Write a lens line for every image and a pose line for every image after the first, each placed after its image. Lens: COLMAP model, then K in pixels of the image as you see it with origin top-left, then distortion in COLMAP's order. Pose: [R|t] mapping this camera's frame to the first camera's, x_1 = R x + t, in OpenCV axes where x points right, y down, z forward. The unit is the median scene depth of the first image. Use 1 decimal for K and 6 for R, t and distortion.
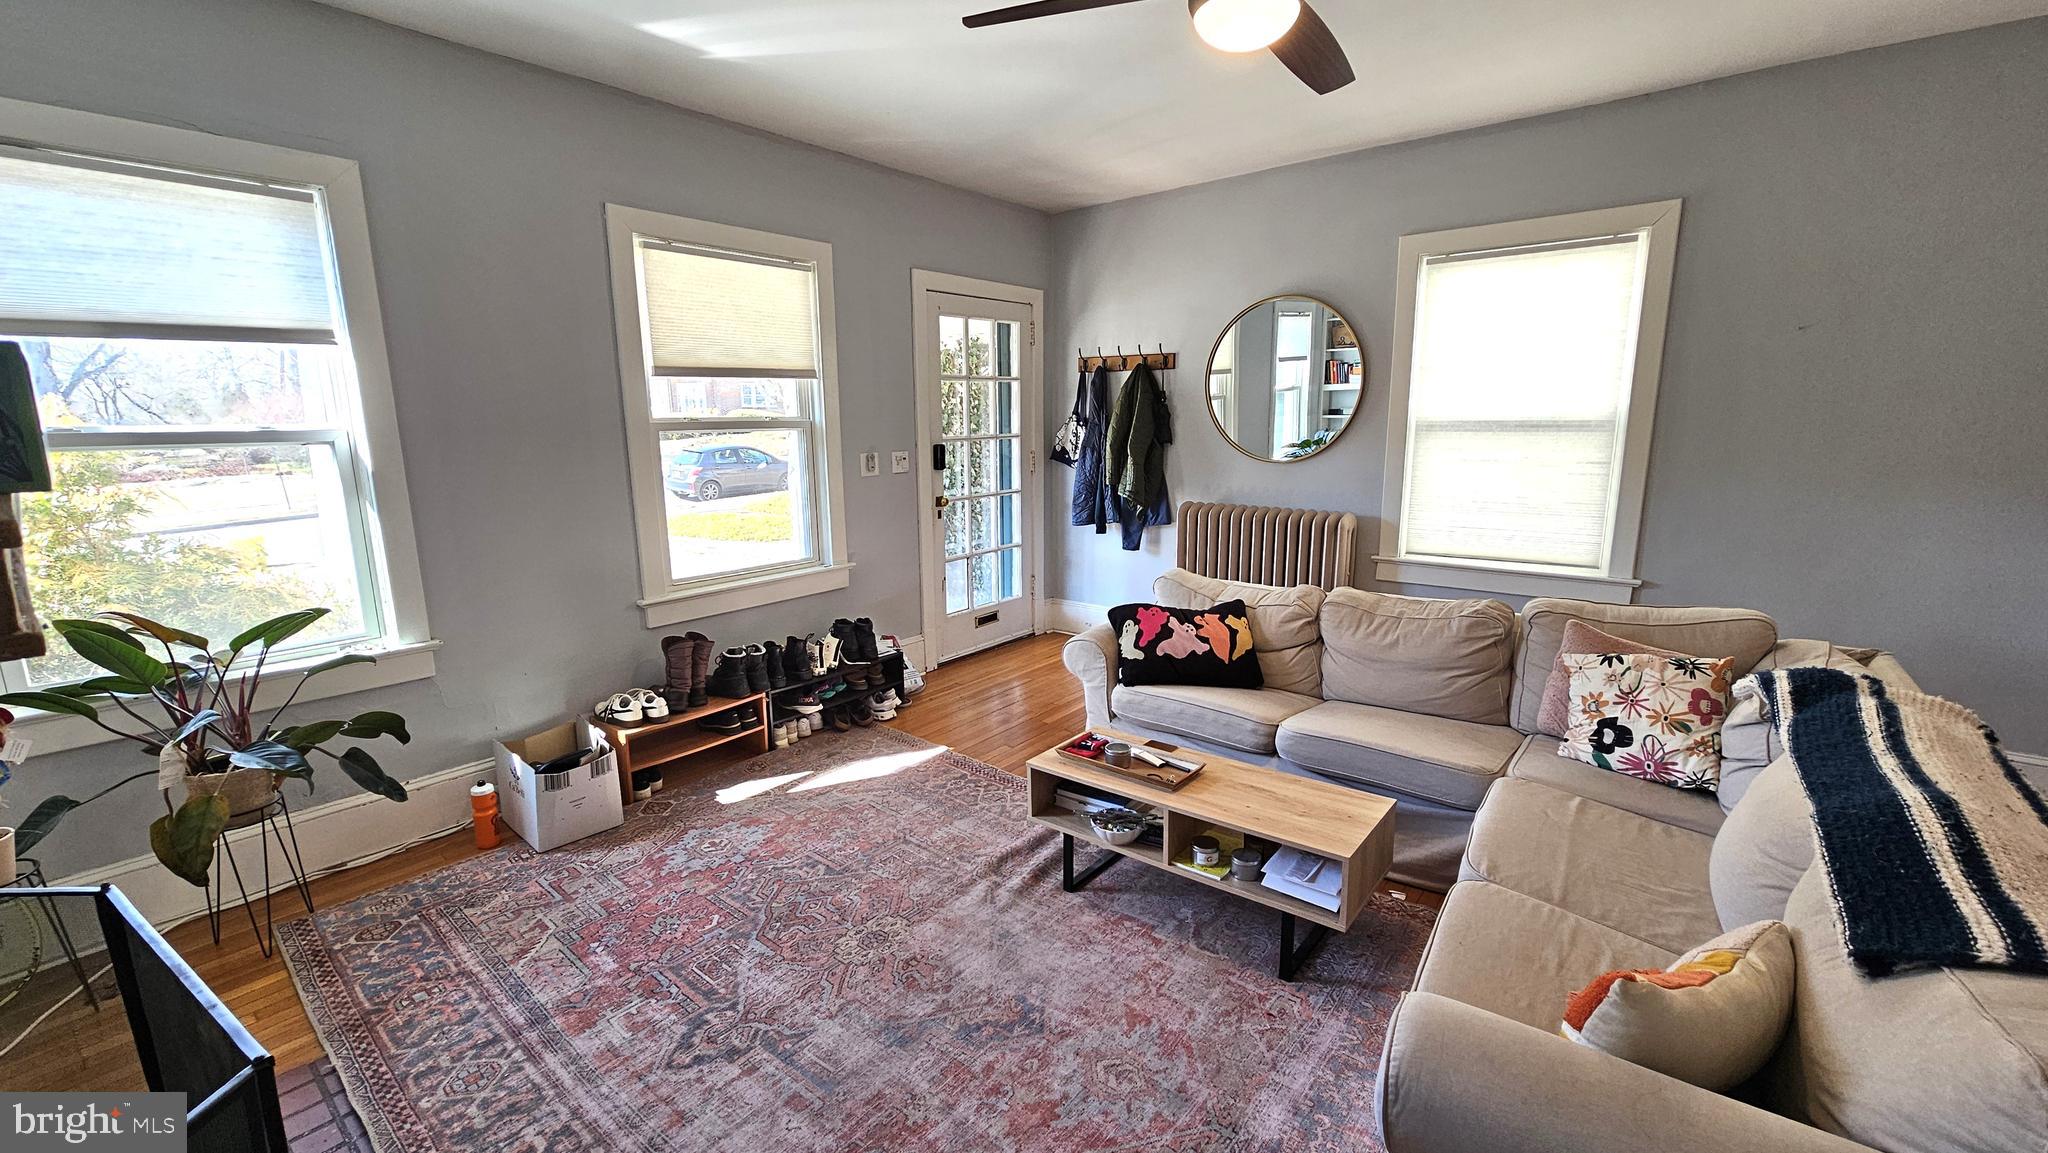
lens RADIAL K [[837.8, 0, 1018.4], [0, 837.8, 578.1], [0, 0, 1]] dist [0.001090, 0.000123]
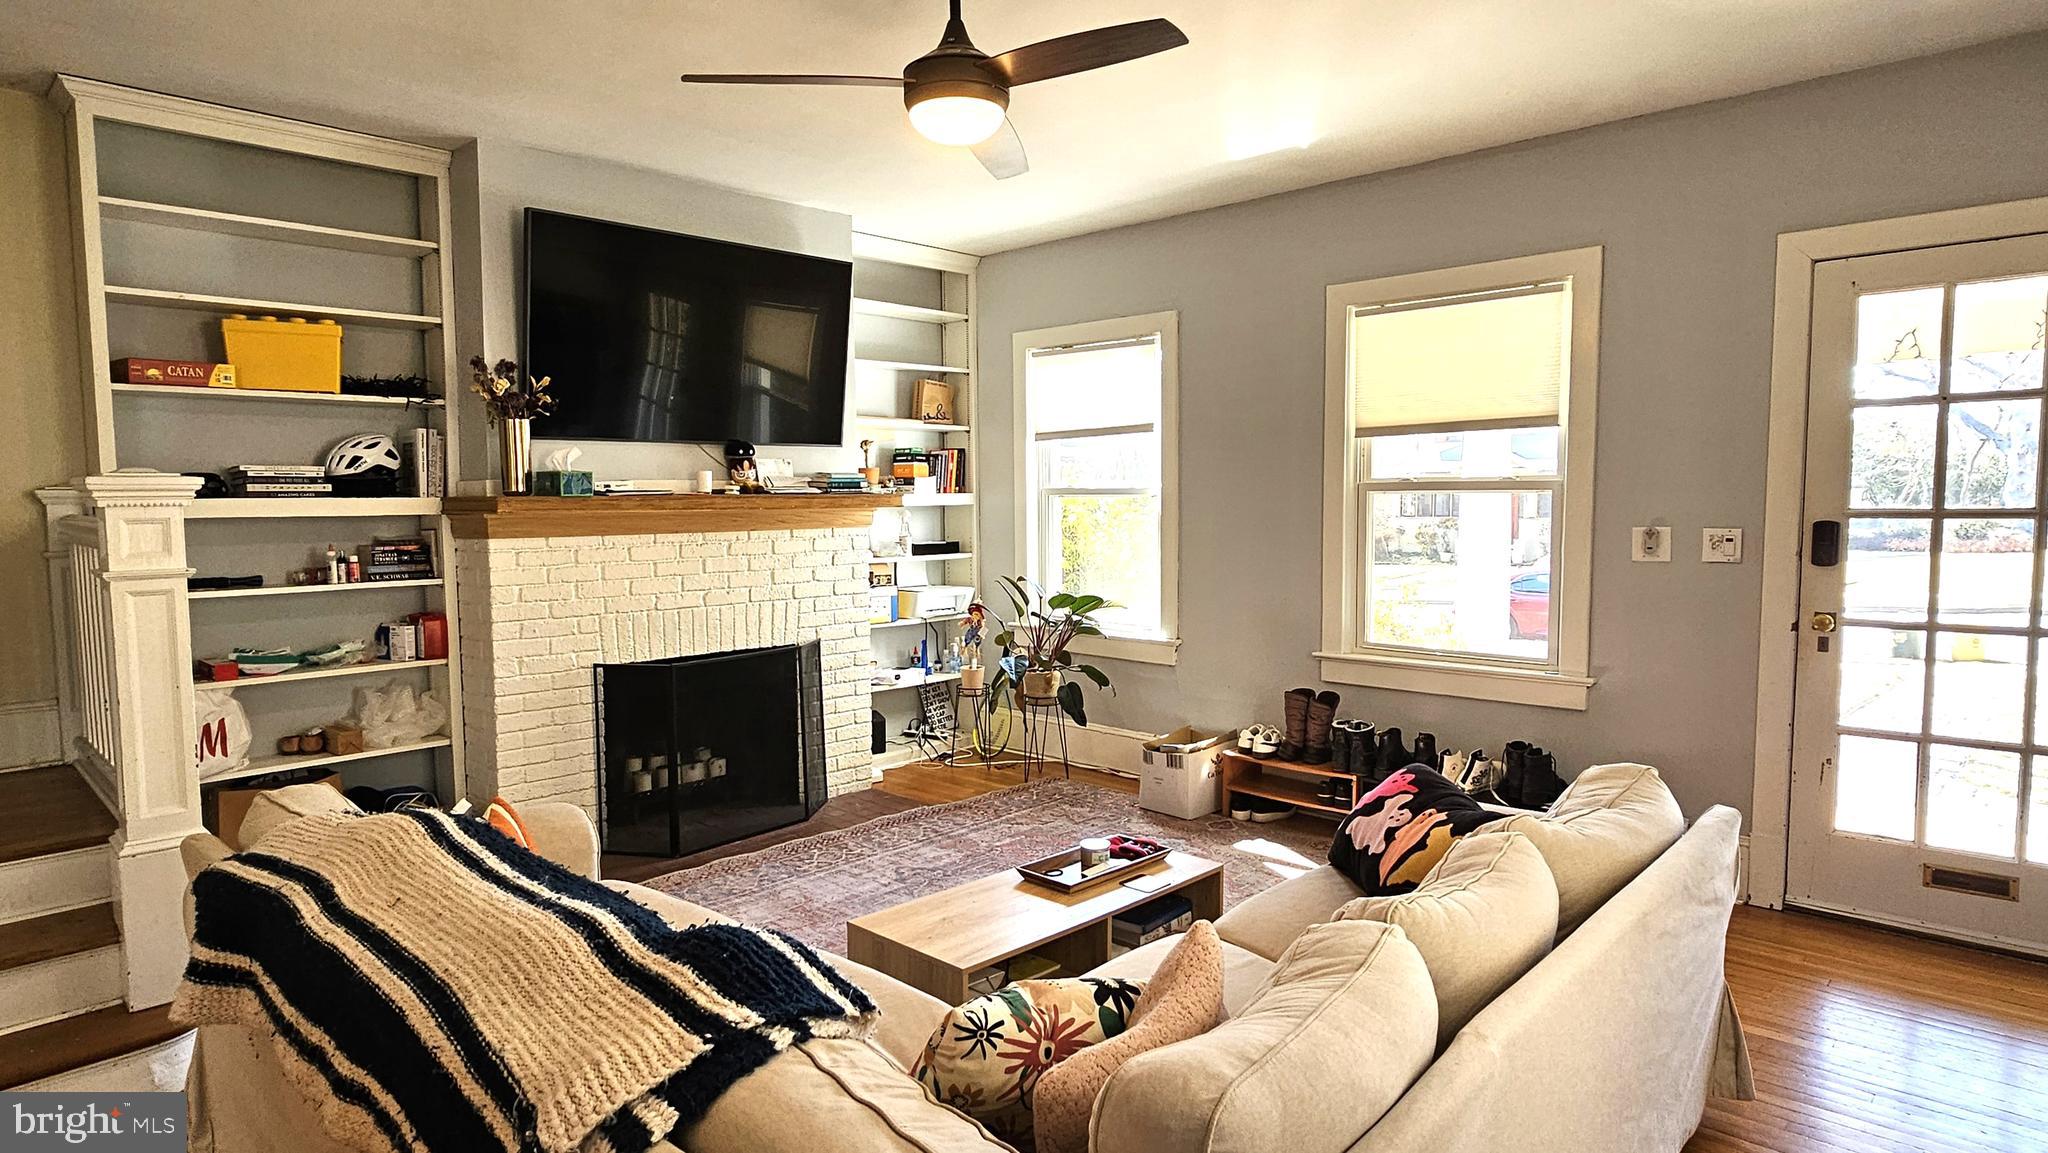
lens RADIAL K [[1135.1, 0, 1014.0], [0, 1135.1, 580.0], [0, 0, 1]] dist [-0.002874, -0.000371]
pose [[-0.077802, 0.085775, -0.993272, 0.990512], [-0.180043, 0.978702, 0.098620, -0.134053], [0.980577, 0.186505, -0.060702, 0.713185]]
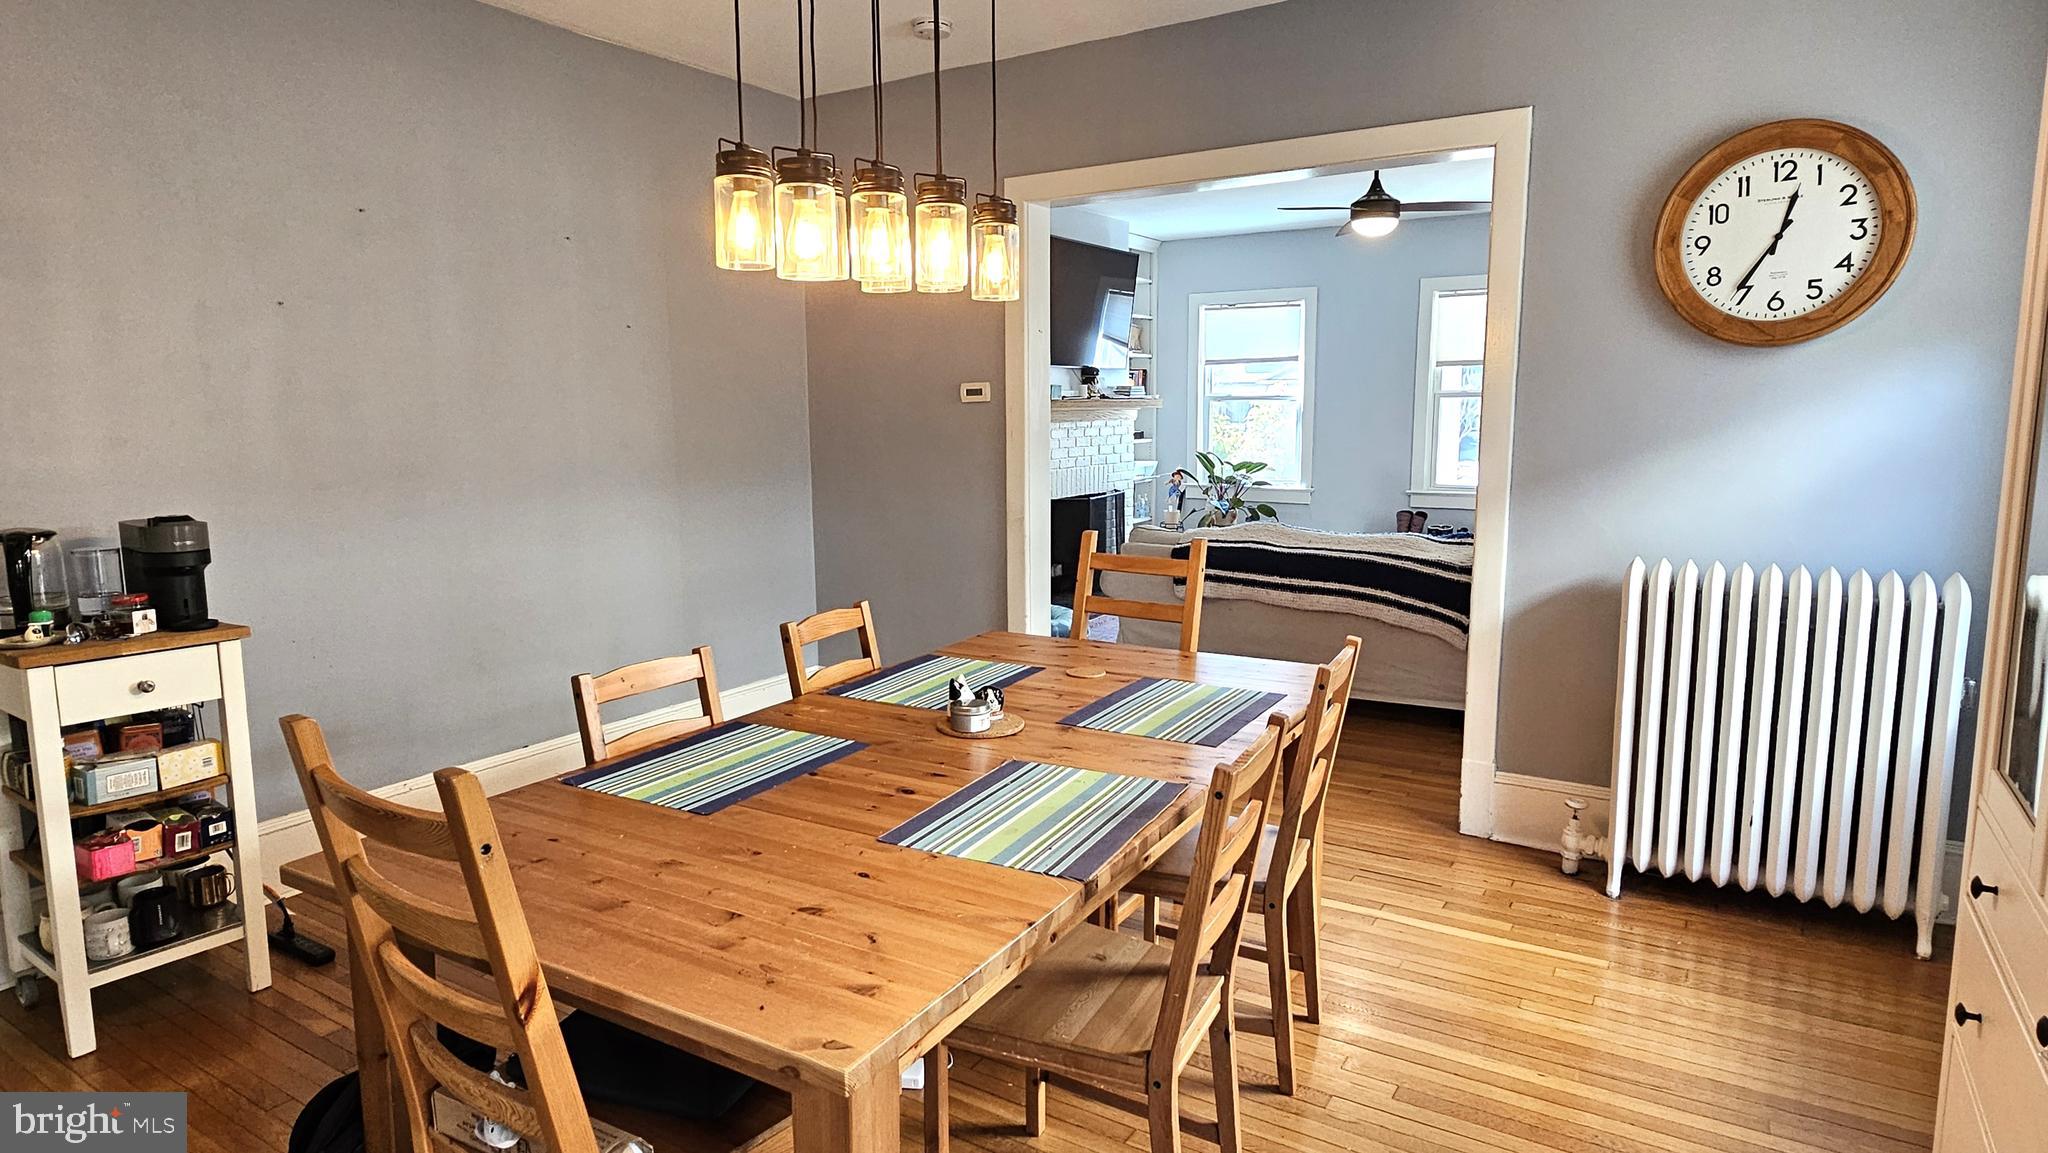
lens RADIAL K [[1135.1, 0, 1014.0], [0, 1135.1, 580.0], [0, 0, 1]] dist [-0.002874, -0.000371]
pose [[0.115358, 0.164187, -0.979661, 1.947282], [-0.179889, 0.973391, 0.141953, 0.023063], [0.976899, 0.159854, 0.141824, -0.166937]]
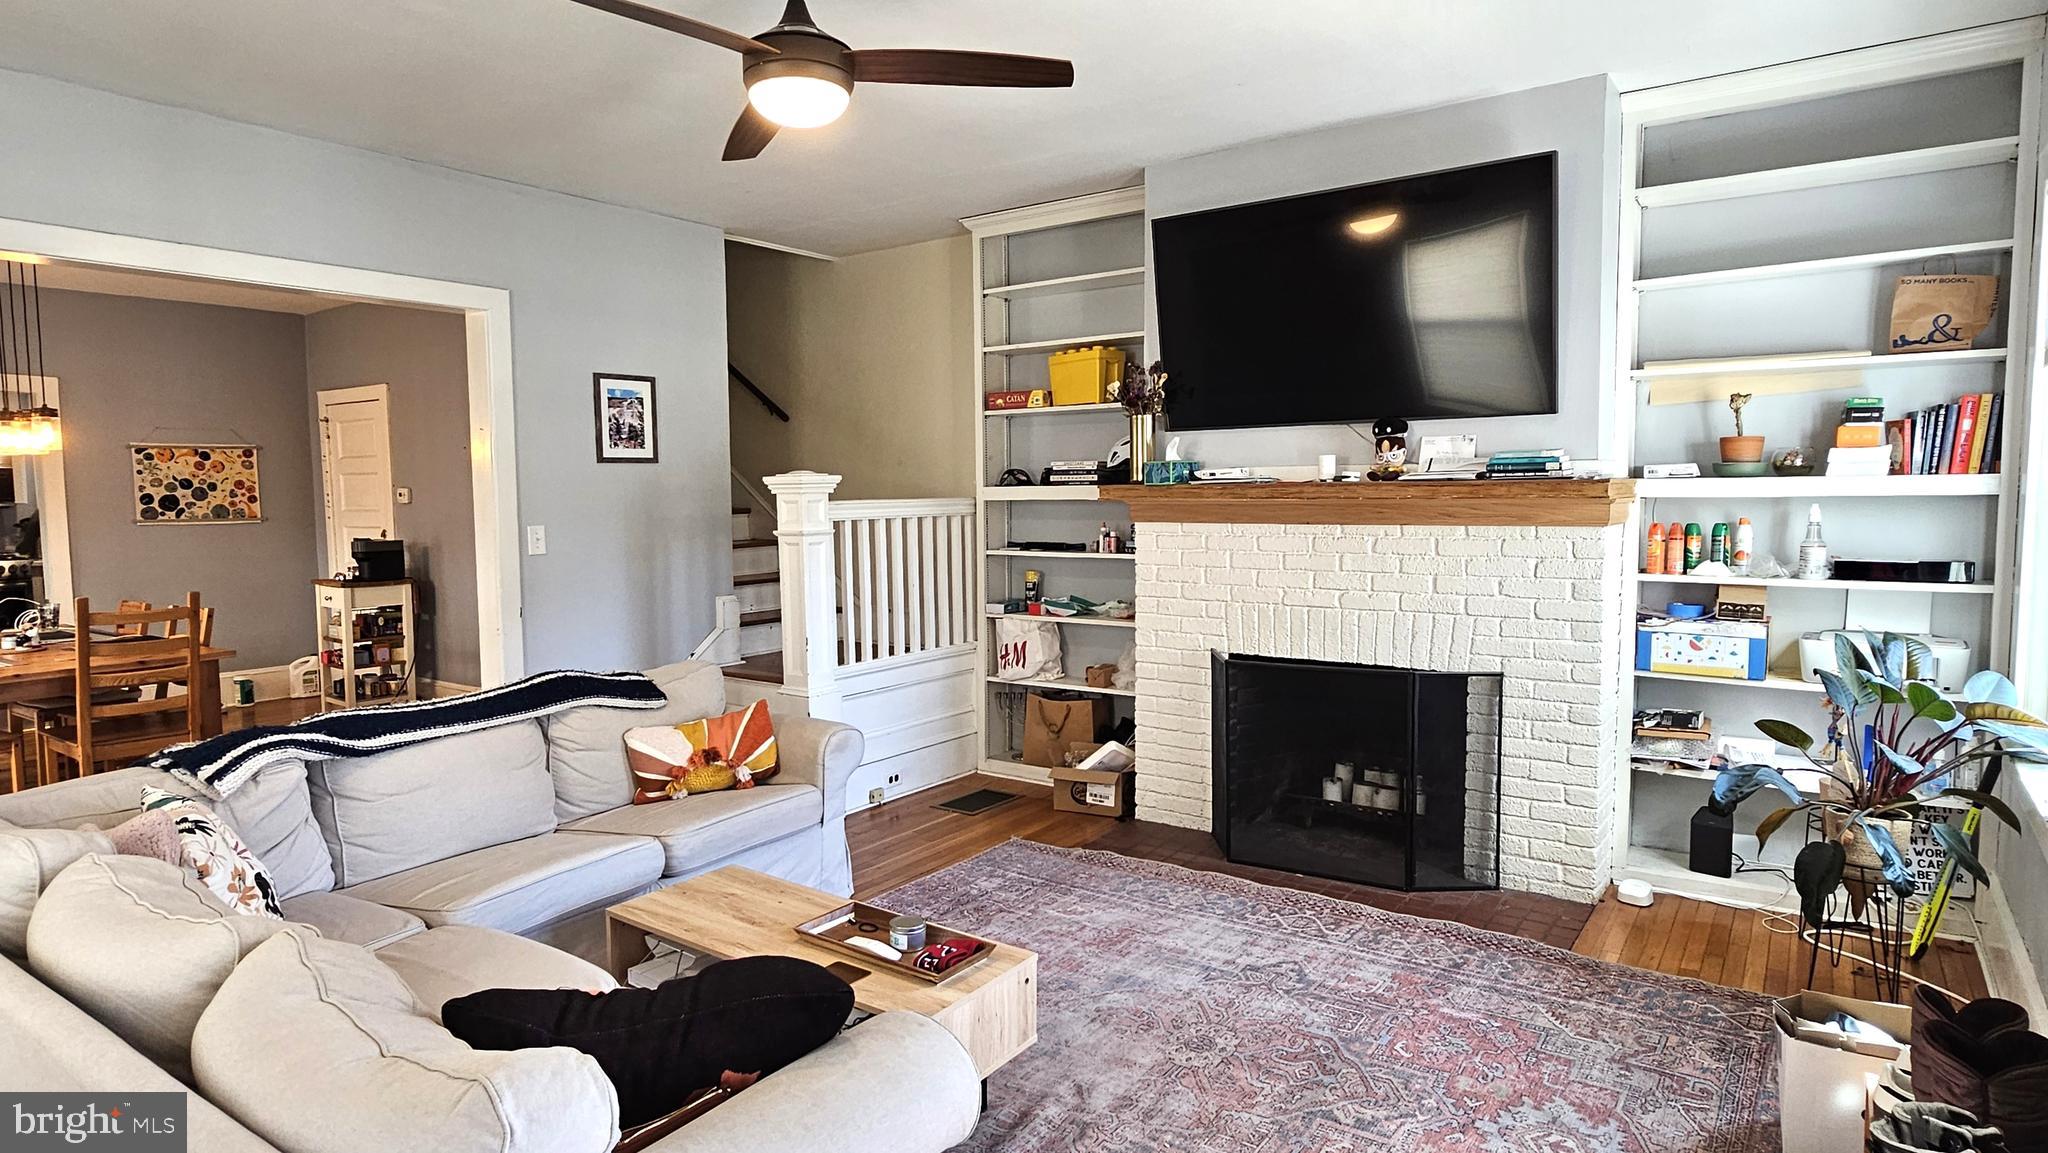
lens RADIAL K [[1135.1, 0, 1014.0], [0, 1135.1, 580.0], [0, 0, 1]] dist [-0.002874, -0.000371]
pose [[-0.997327, 0.027818, -0.067564, 0.065617], [0.008725, 0.963413, 0.267881, -0.260187], [0.072544, 0.266575, -0.961080, 1.418180]]
